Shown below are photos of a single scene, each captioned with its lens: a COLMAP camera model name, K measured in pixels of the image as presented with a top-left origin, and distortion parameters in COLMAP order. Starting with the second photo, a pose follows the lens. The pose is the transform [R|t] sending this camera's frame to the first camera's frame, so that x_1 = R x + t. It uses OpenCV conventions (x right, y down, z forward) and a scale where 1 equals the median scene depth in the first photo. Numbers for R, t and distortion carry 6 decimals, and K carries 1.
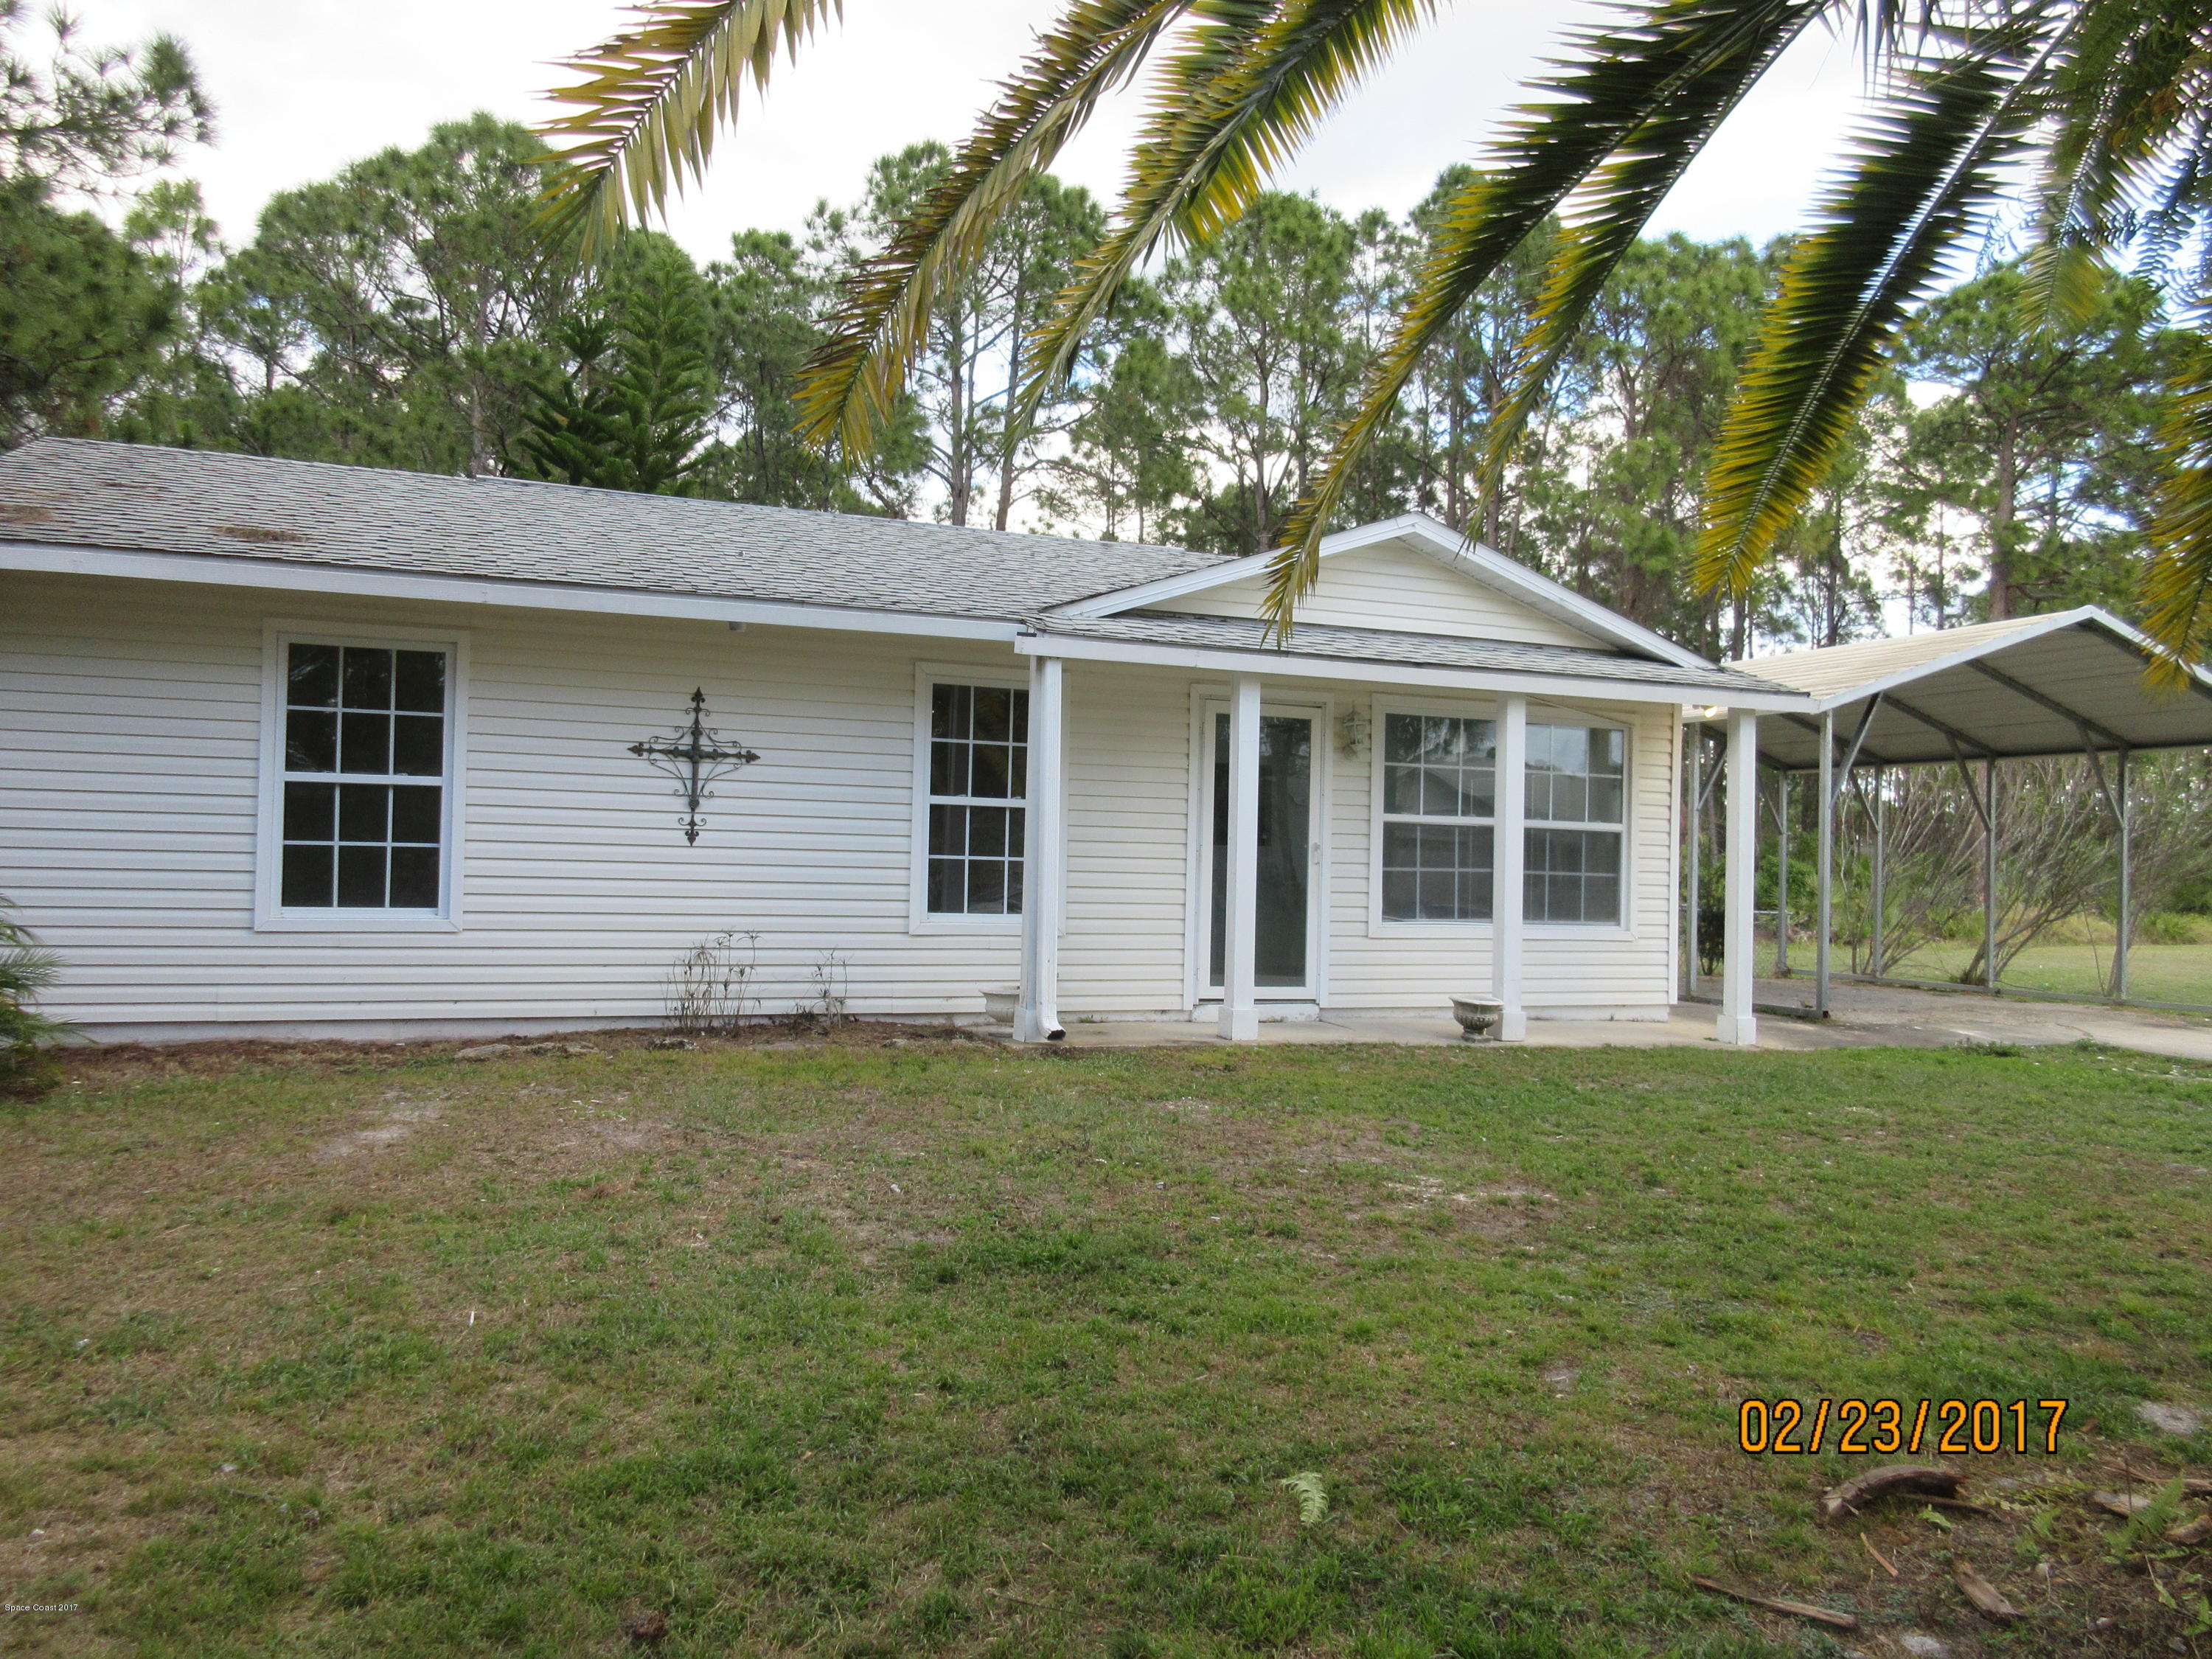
lens RADIAL K [[1623.9, 0, 1097.0], [0, 1623.9, 826.4], [0, 0, 1]] dist [-0.003790, -0.001308]
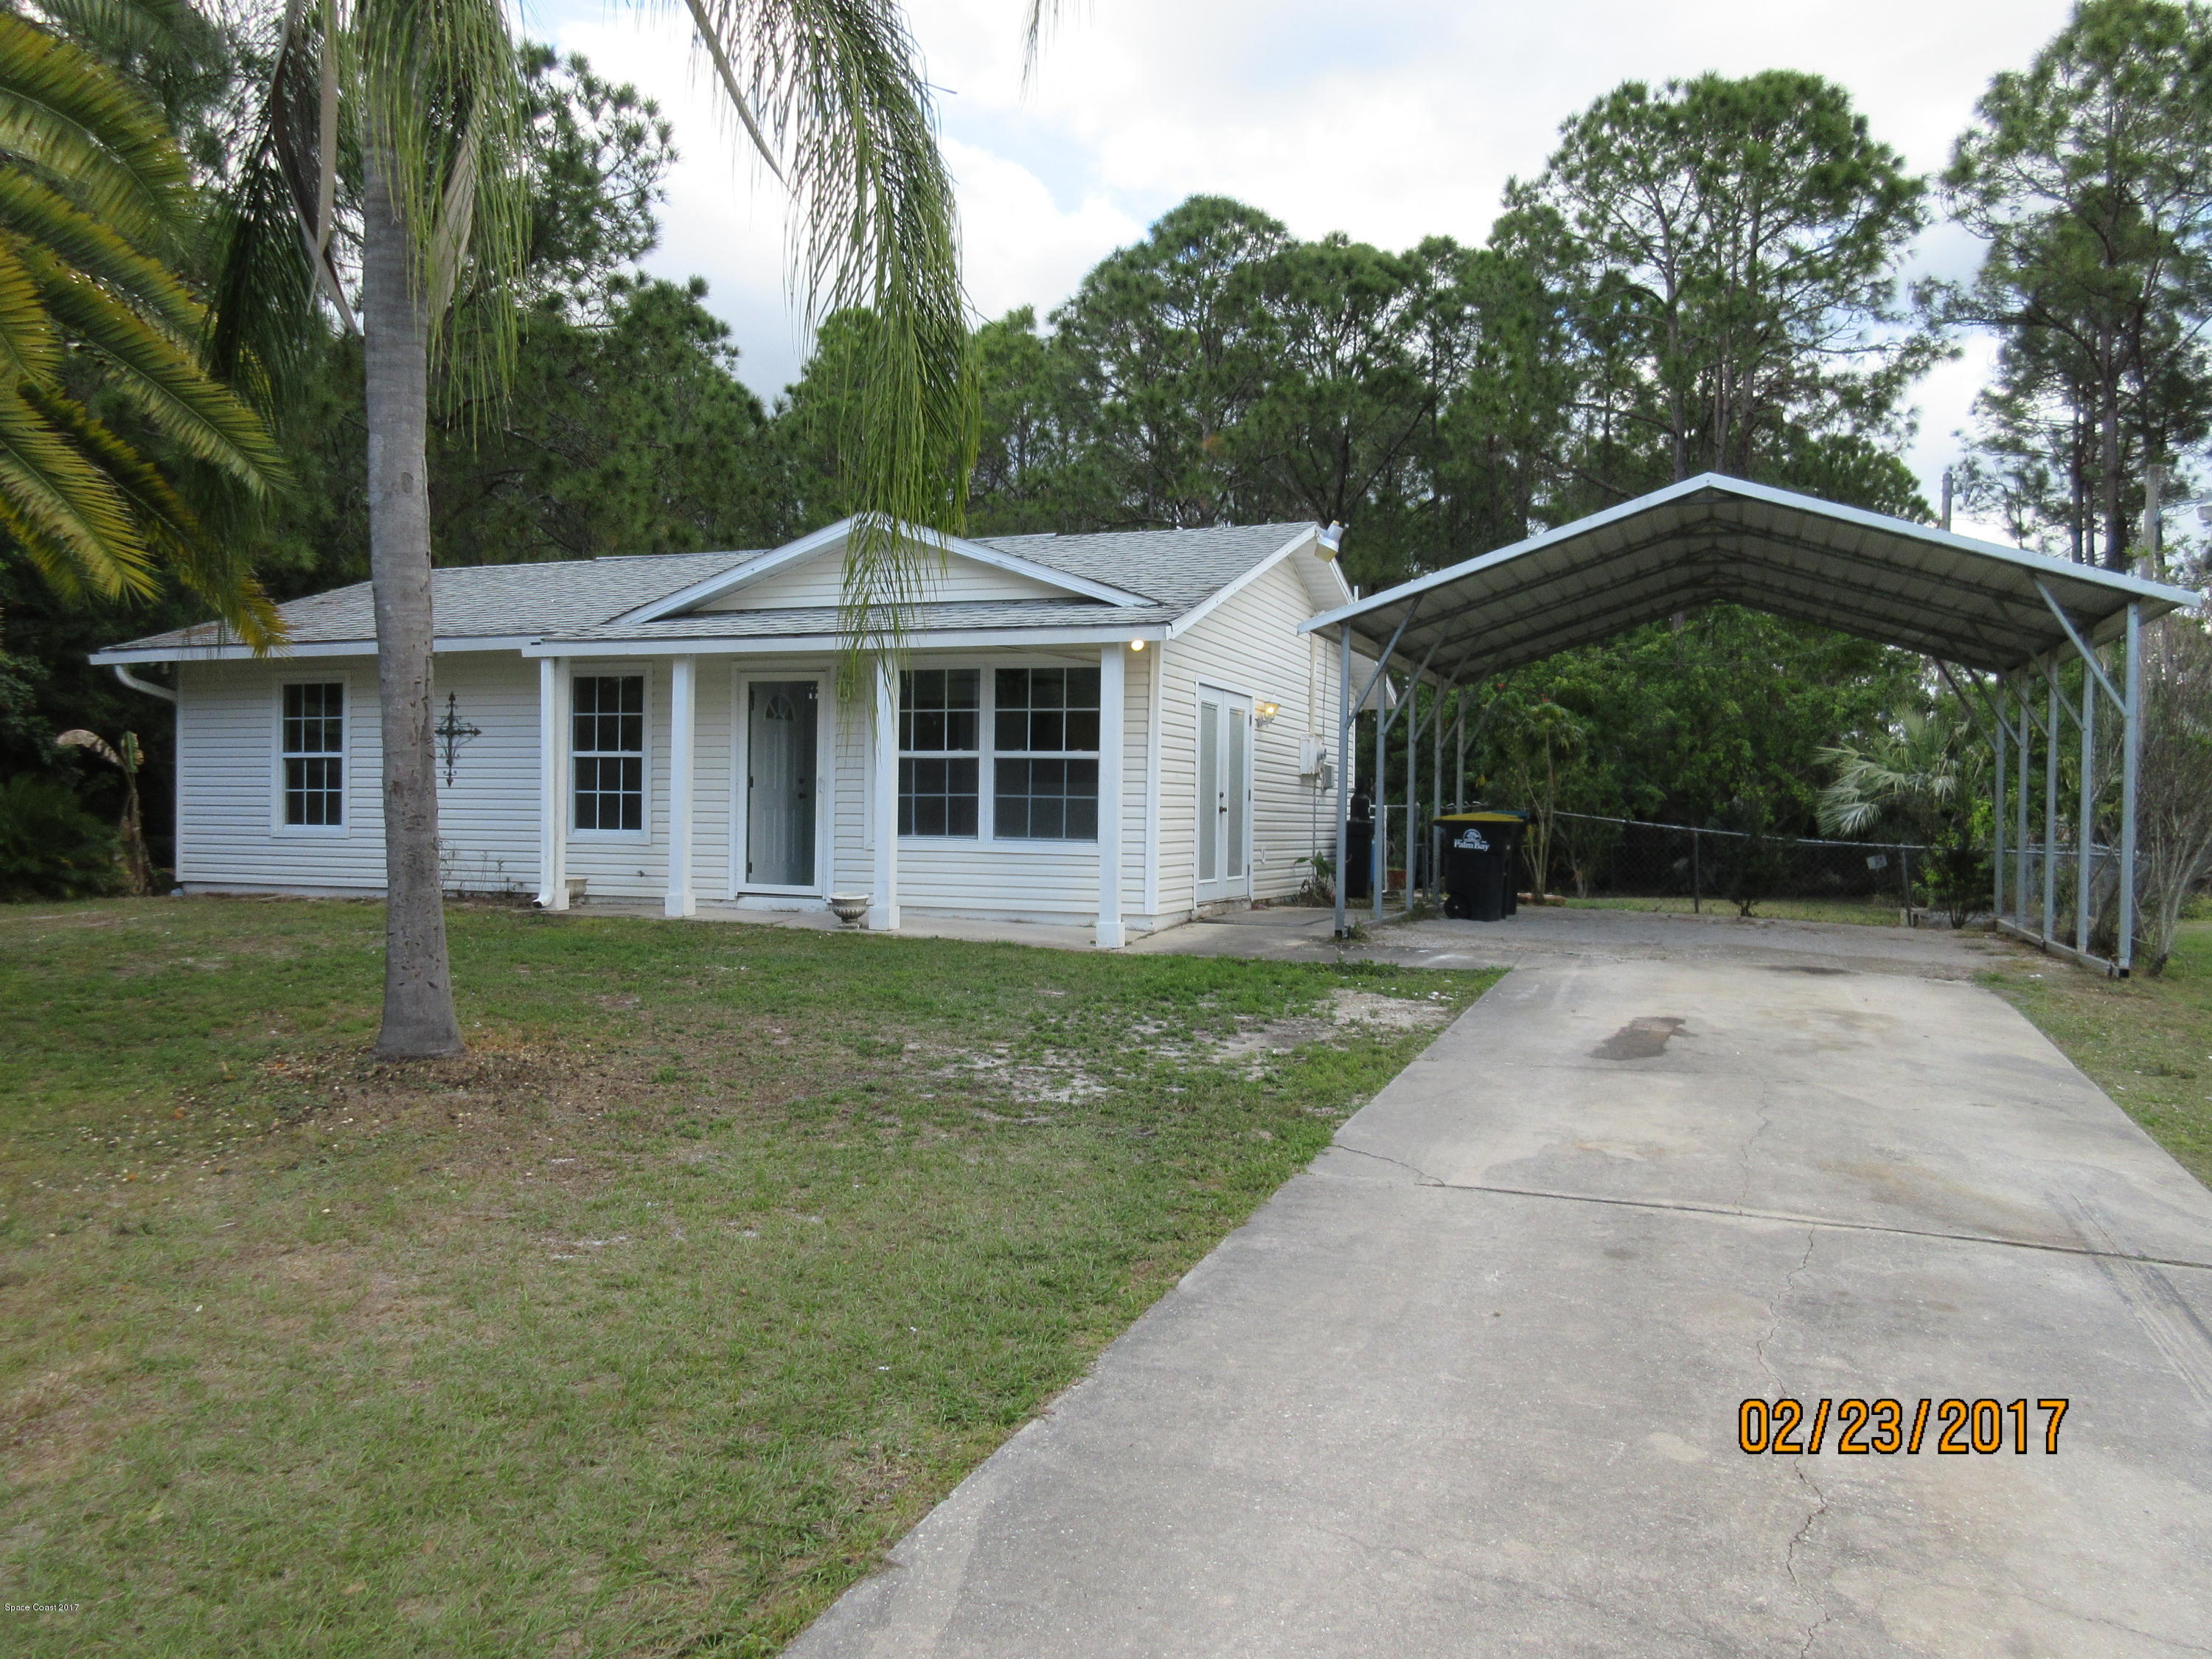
lens RADIAL K [[1623.9, 0, 1102.0], [0, 1623.9, 836.5], [0, 0, 1]] dist [-0.003790, -0.001308]
pose [[0.740668, -0.005060, -0.671852, 1.309139], [0.020833, 0.999664, 0.015438, 0.048324], [0.671548, -0.025431, 0.740525, 0.213053]]
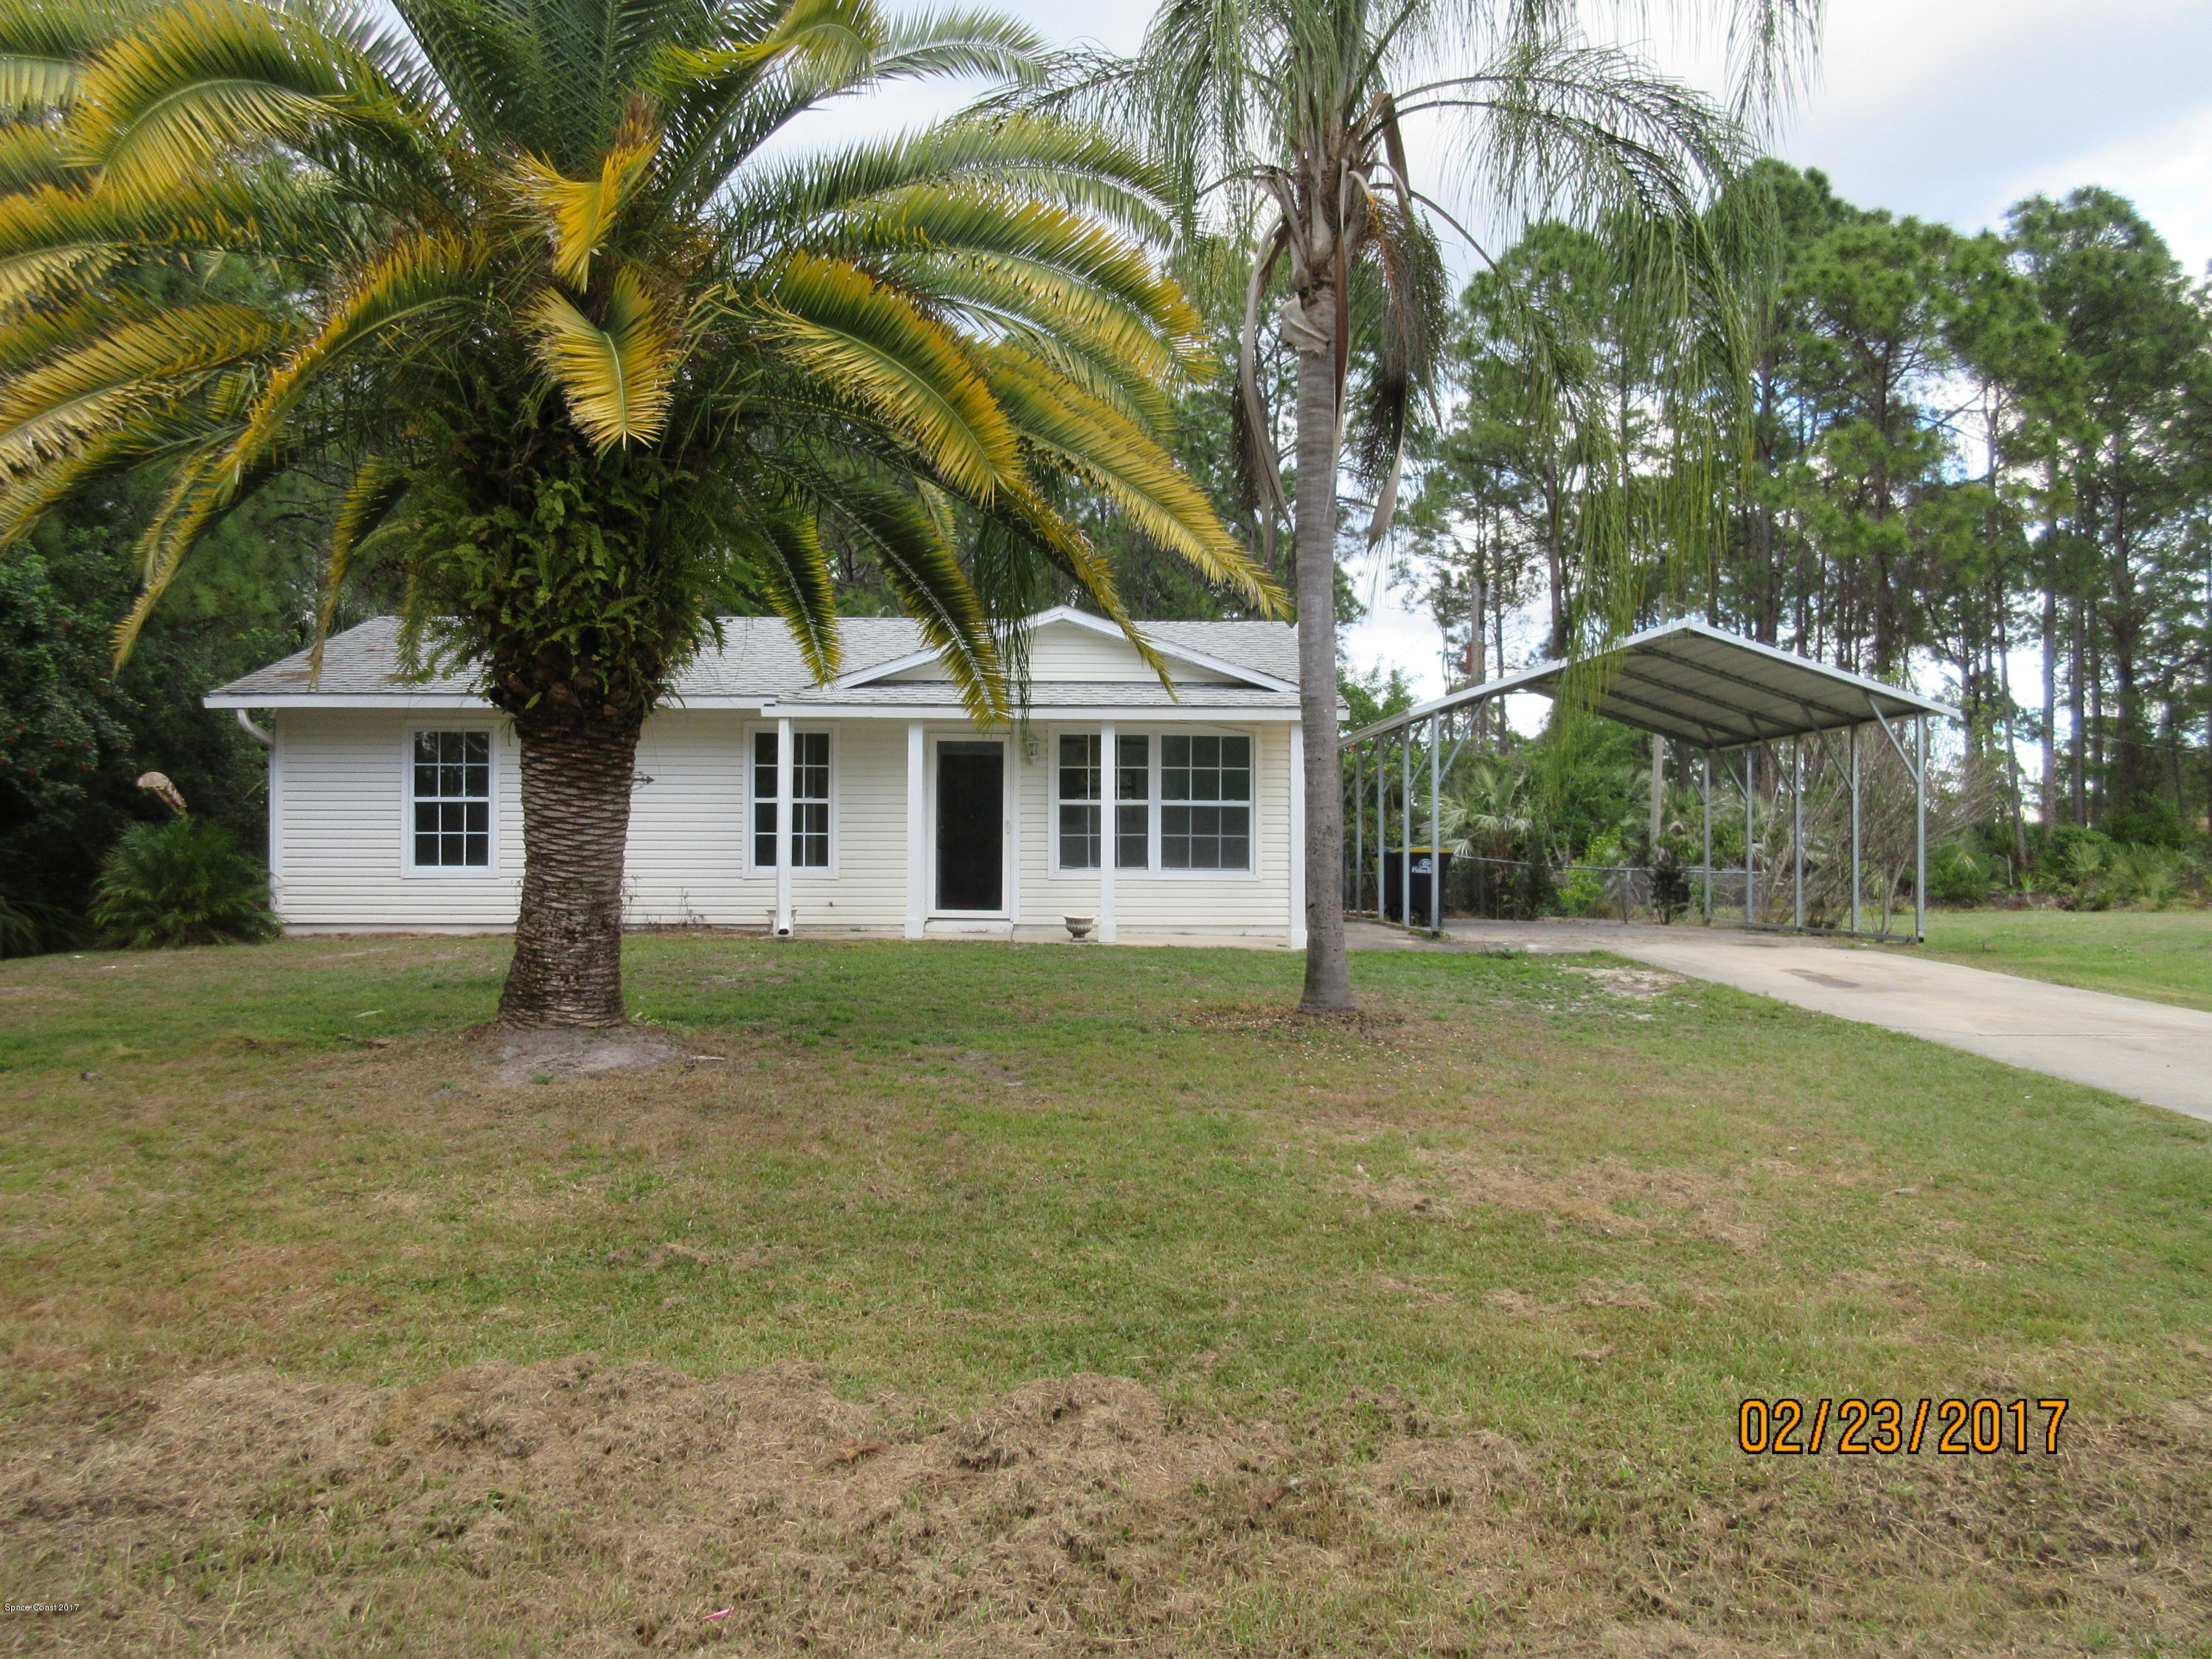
lens RADIAL K [[1623.9, 0, 1100.2], [0, 1623.9, 839.9], [0, 0, 1]] dist [-0.003790, -0.001308]
pose [[0.939974, -0.026393, -0.340225, 0.844342], [0.027472, 0.999621, -0.001647, 0.039321], [0.340140, -0.007798, 0.940343, -0.505089]]
